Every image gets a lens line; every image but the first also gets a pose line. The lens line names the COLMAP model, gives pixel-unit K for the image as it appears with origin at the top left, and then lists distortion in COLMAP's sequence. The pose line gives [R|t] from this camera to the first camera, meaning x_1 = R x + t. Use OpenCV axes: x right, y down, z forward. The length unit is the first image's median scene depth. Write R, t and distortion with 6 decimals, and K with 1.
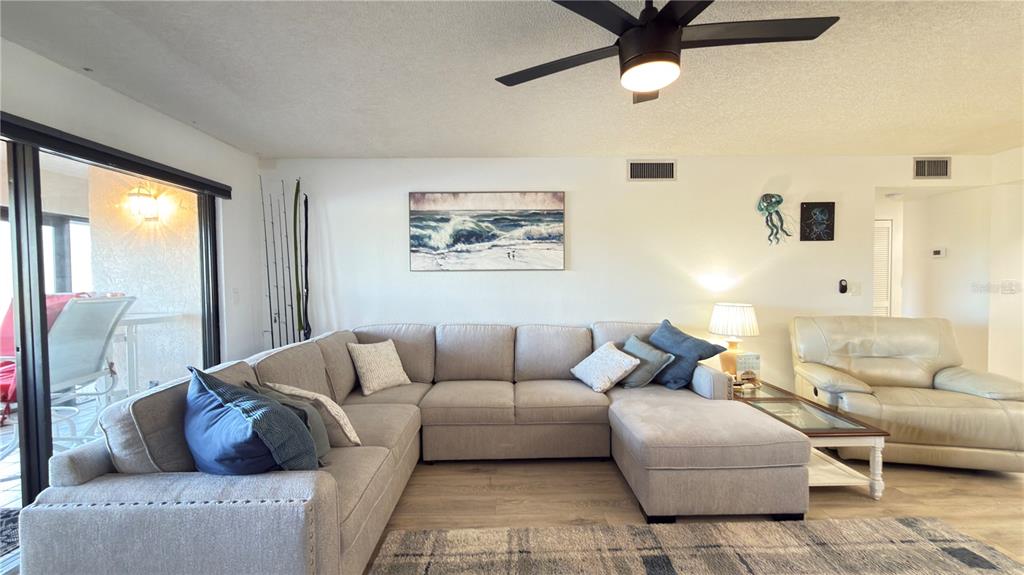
lens RADIAL K [[406.3, 0, 512.0], [0, 406.3, 287.5], [0, 0, 1]] dist [-0.001709, -0.000063]
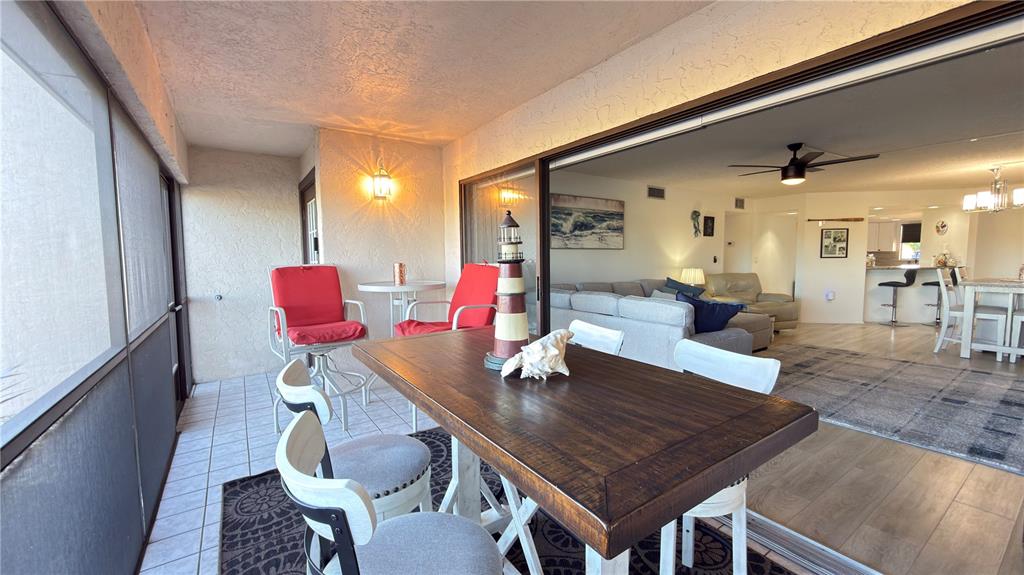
lens RADIAL K [[406.3, 0, 512.0], [0, 406.3, 287.5], [0, 0, 1]] dist [-0.001709, -0.000063]
pose [[0.834168, -0.038095, 0.550193, -1.161636], [0.023169, 0.999151, 0.034054, 0.045561], [-0.551024, -0.015659, 0.834343, -0.123854]]
